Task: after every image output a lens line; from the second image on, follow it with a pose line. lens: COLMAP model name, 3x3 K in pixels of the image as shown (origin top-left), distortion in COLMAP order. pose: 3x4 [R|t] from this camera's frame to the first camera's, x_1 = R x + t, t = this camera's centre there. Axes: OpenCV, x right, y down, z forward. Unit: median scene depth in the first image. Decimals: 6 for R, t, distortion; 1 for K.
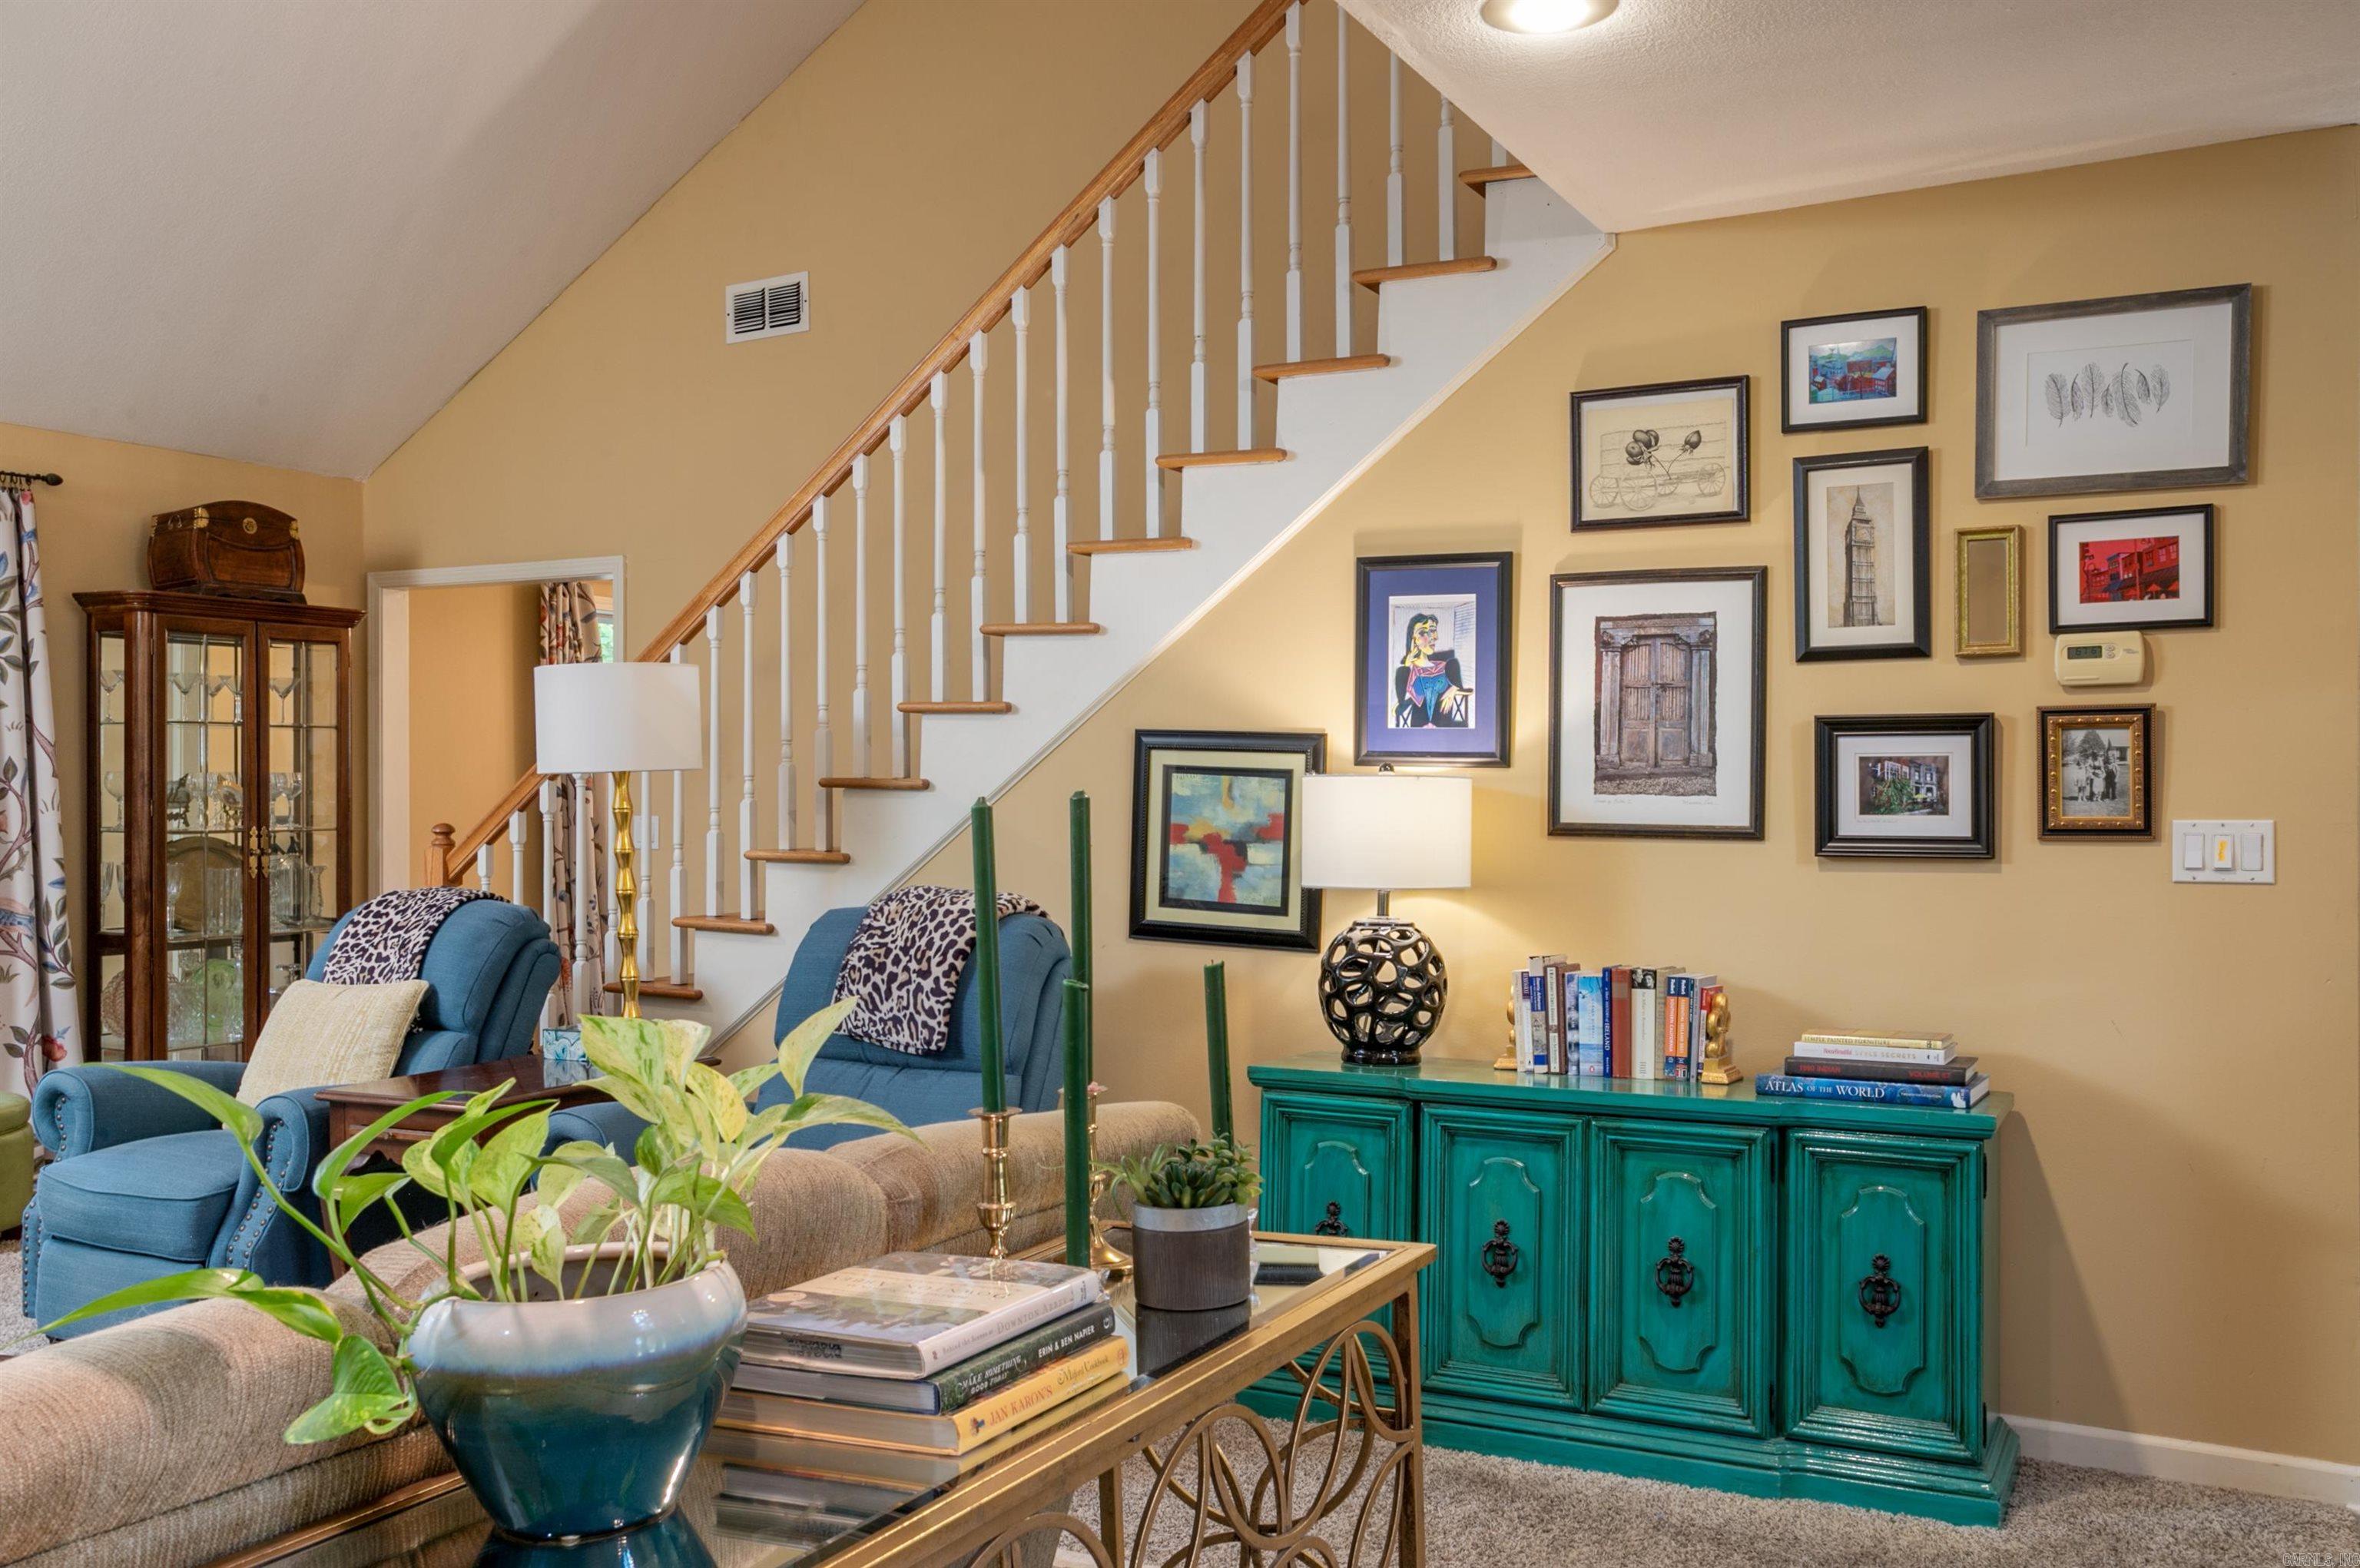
lens RADIAL K [[1992.6, 0, 1180.0], [0, 1992.6, 784.0], [0, 0, 1]] dist [-0.035034, 0.097576]
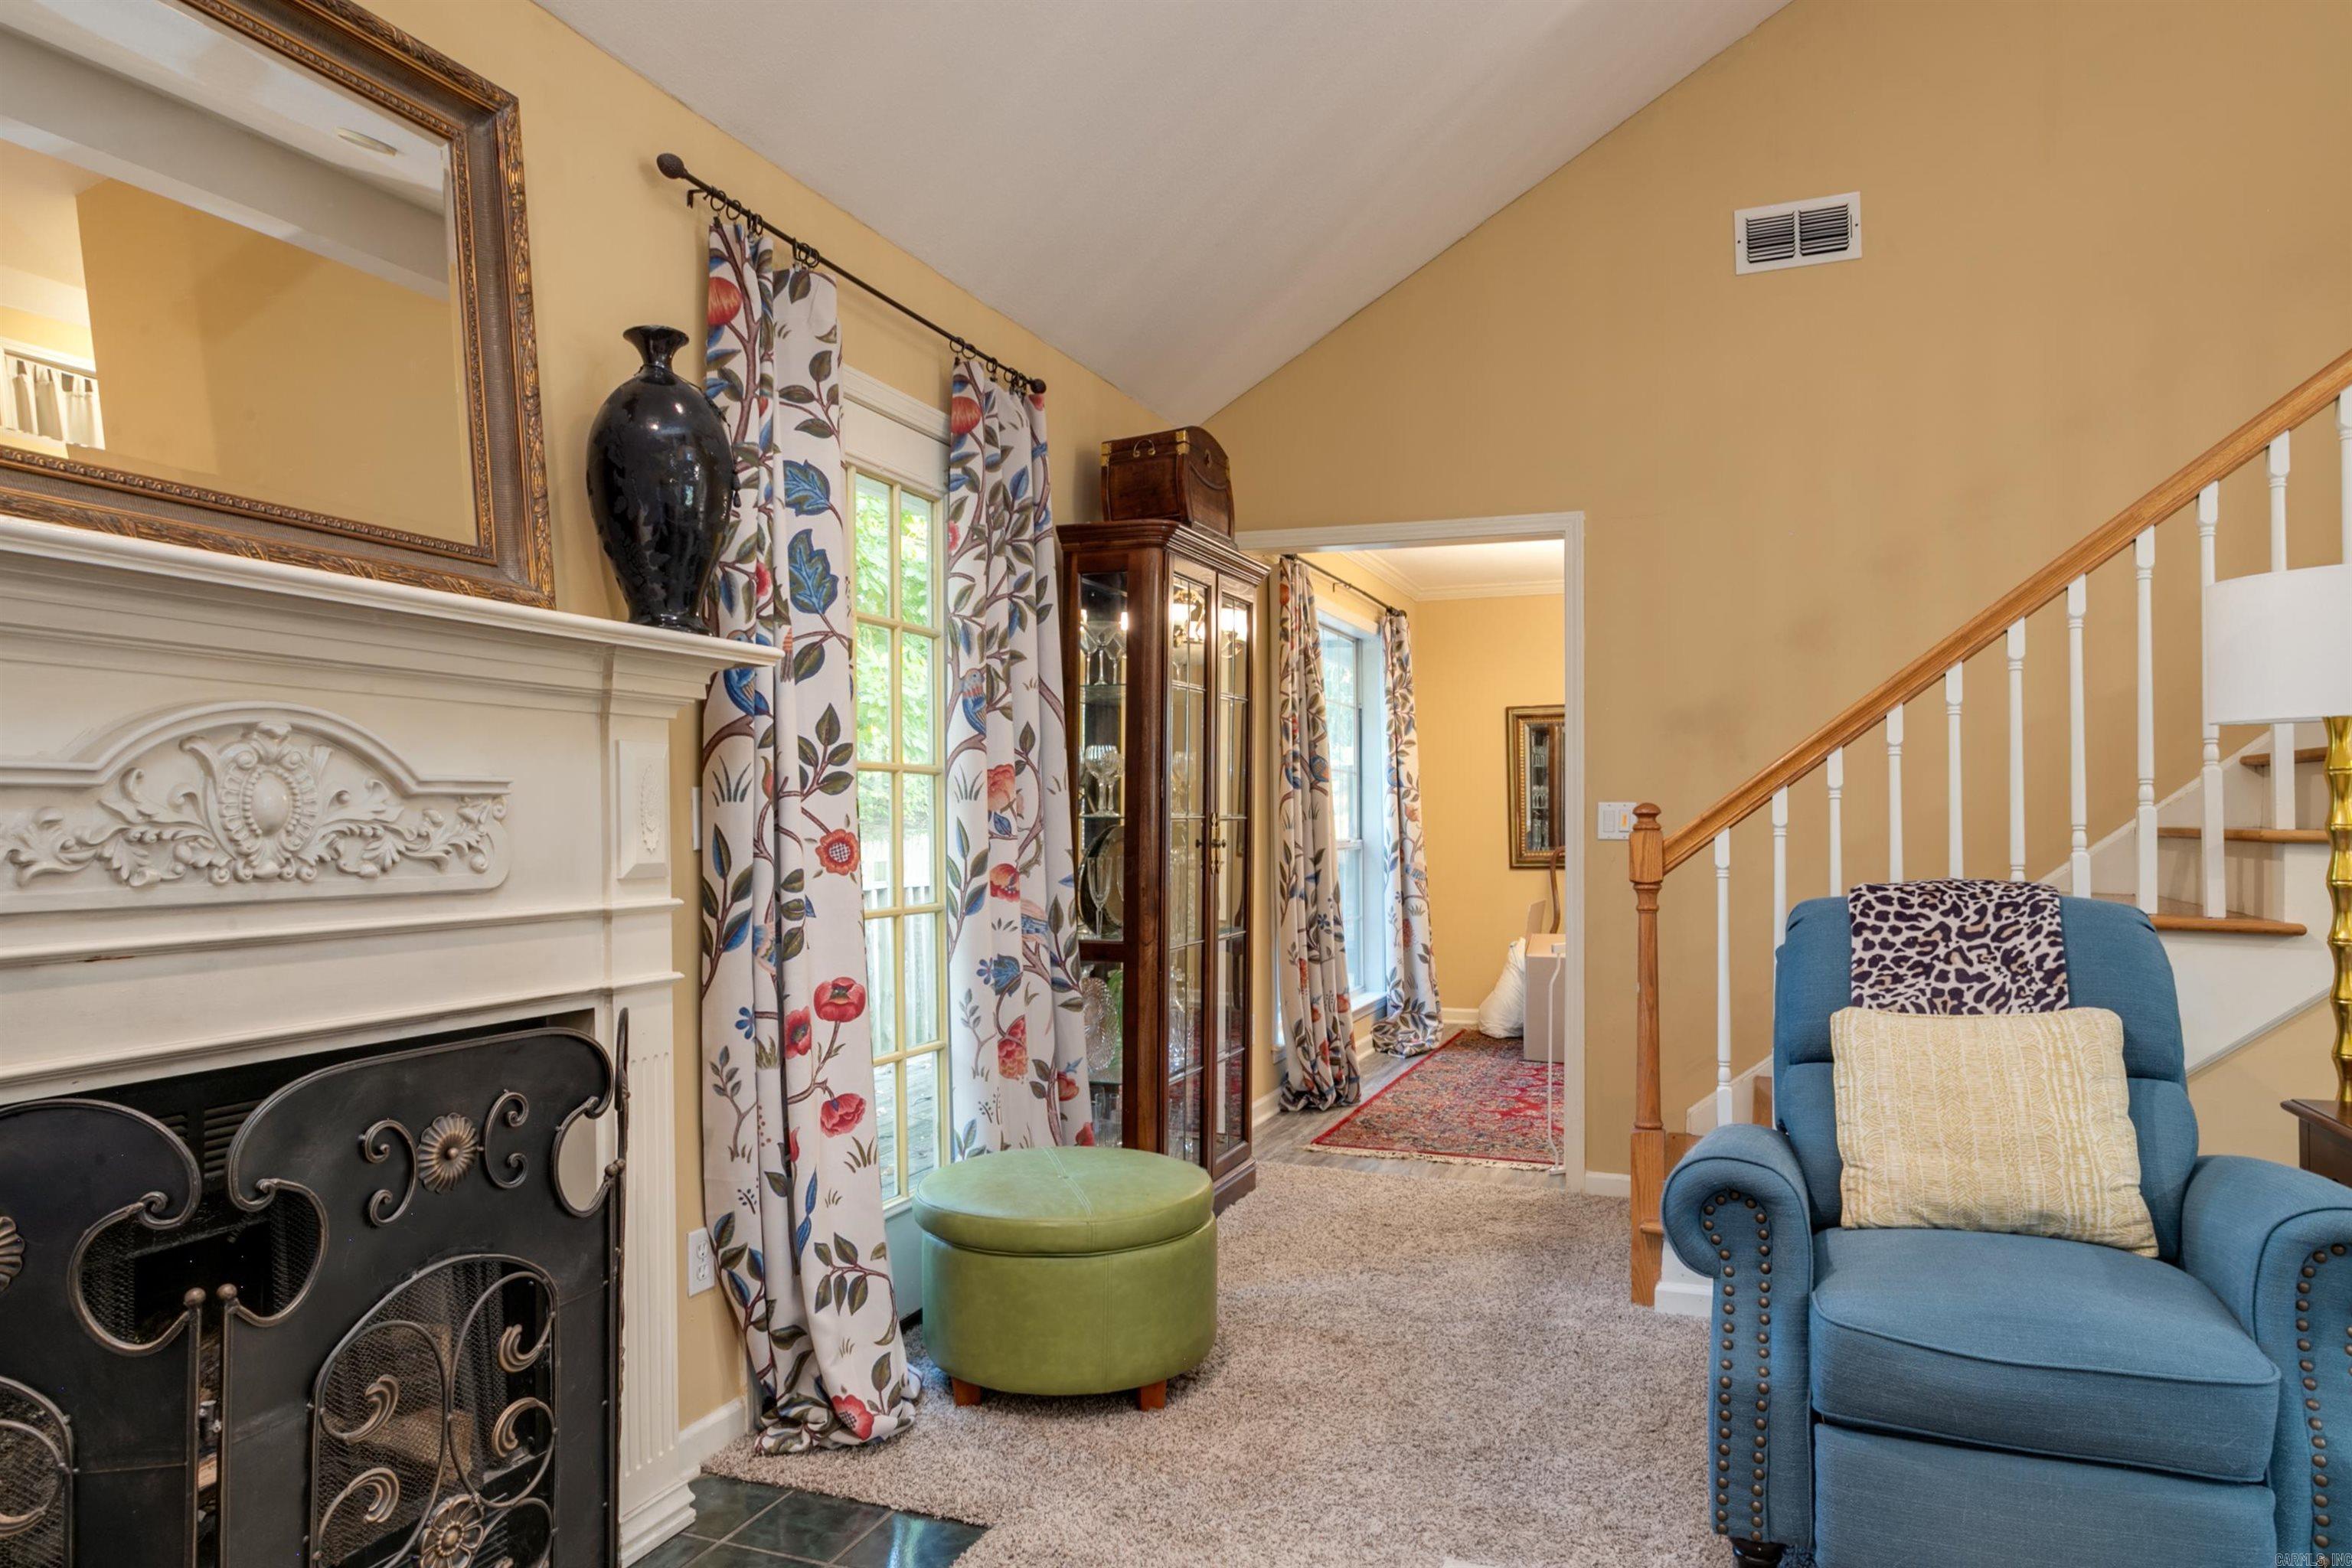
lens RADIAL K [[1498.5, 0, 1211.5], [0, 1498.5, 816.5], [0, 0, 1]] dist [-0.040476, 0.049238]
pose [[0.991745, -0.000077, 0.128223, -0.801800], [-0.000458, 0.999991, 0.004143, 0.029147], [-0.128222, -0.004168, 0.991737, 0.534894]]
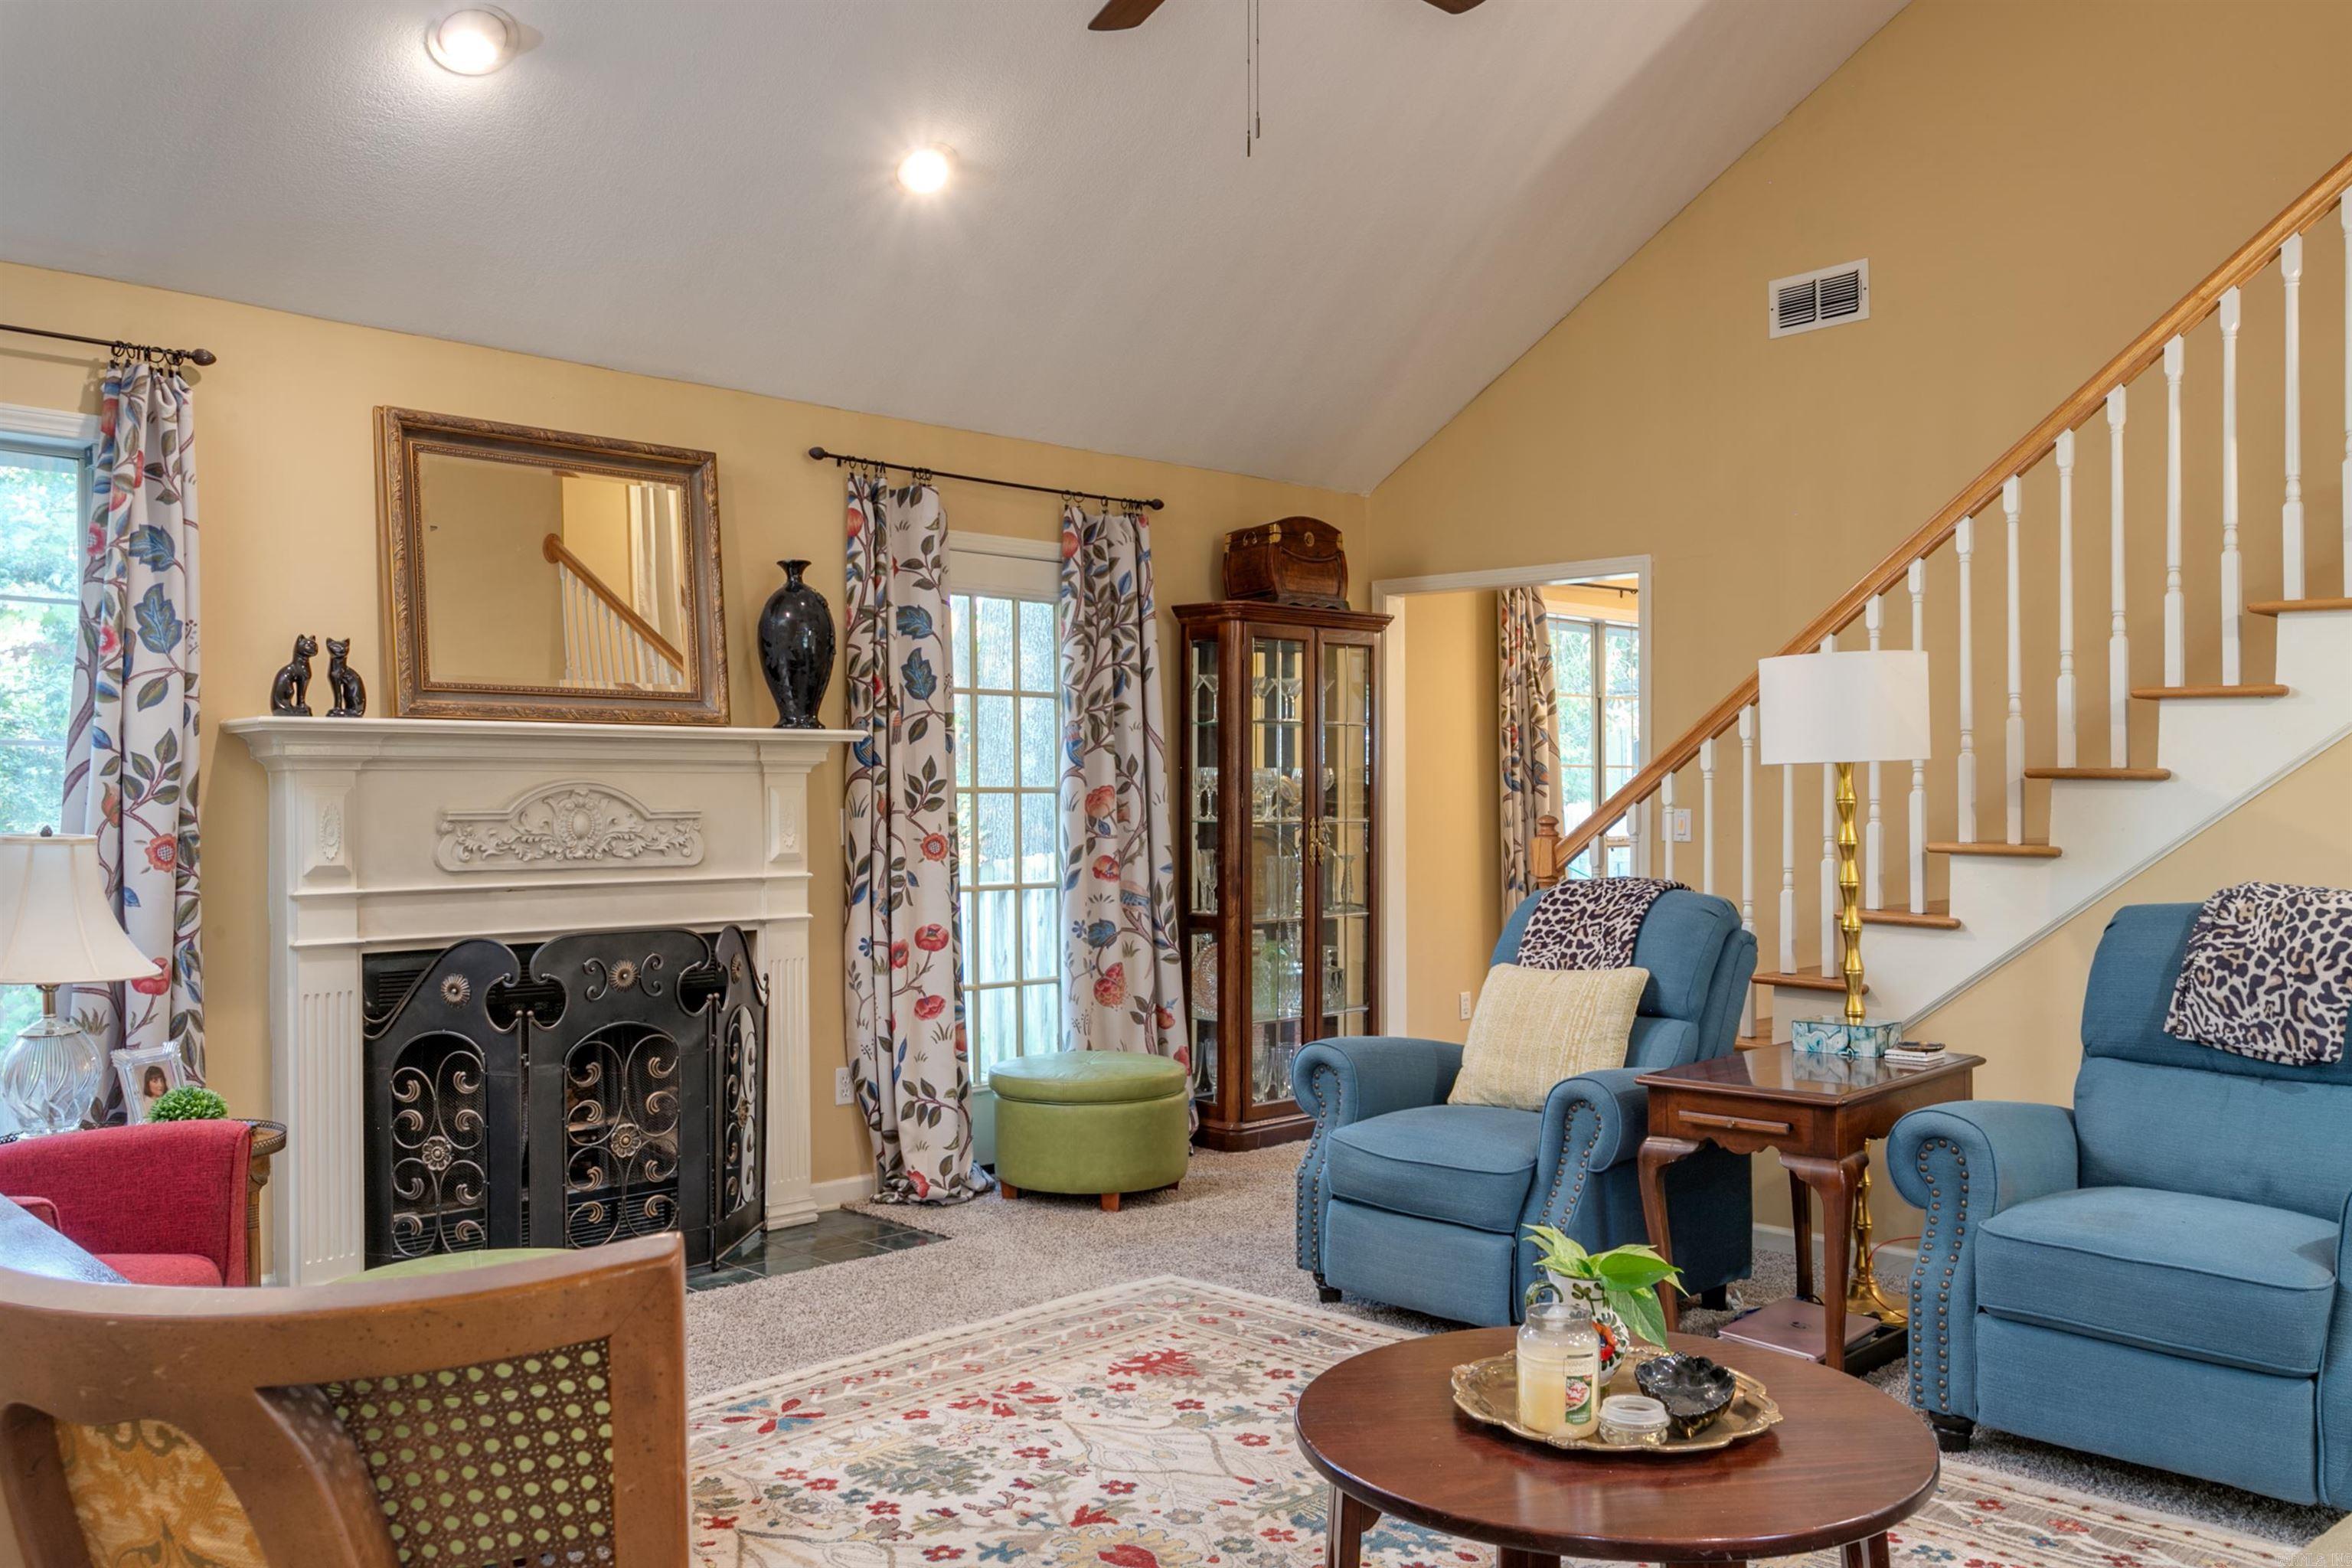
lens RADIAL K [[1864.2, 0, 1190.8], [0, 1864.2, 798.2], [0, 0, 1]] dist [-0.024144, 0.074177]
pose [[0.953891, 0.000634, -0.300153, -0.329680], [0.001603, 0.999973, 0.007205, 0.004641], [0.300149, -0.007354, 0.953864, 0.020594]]
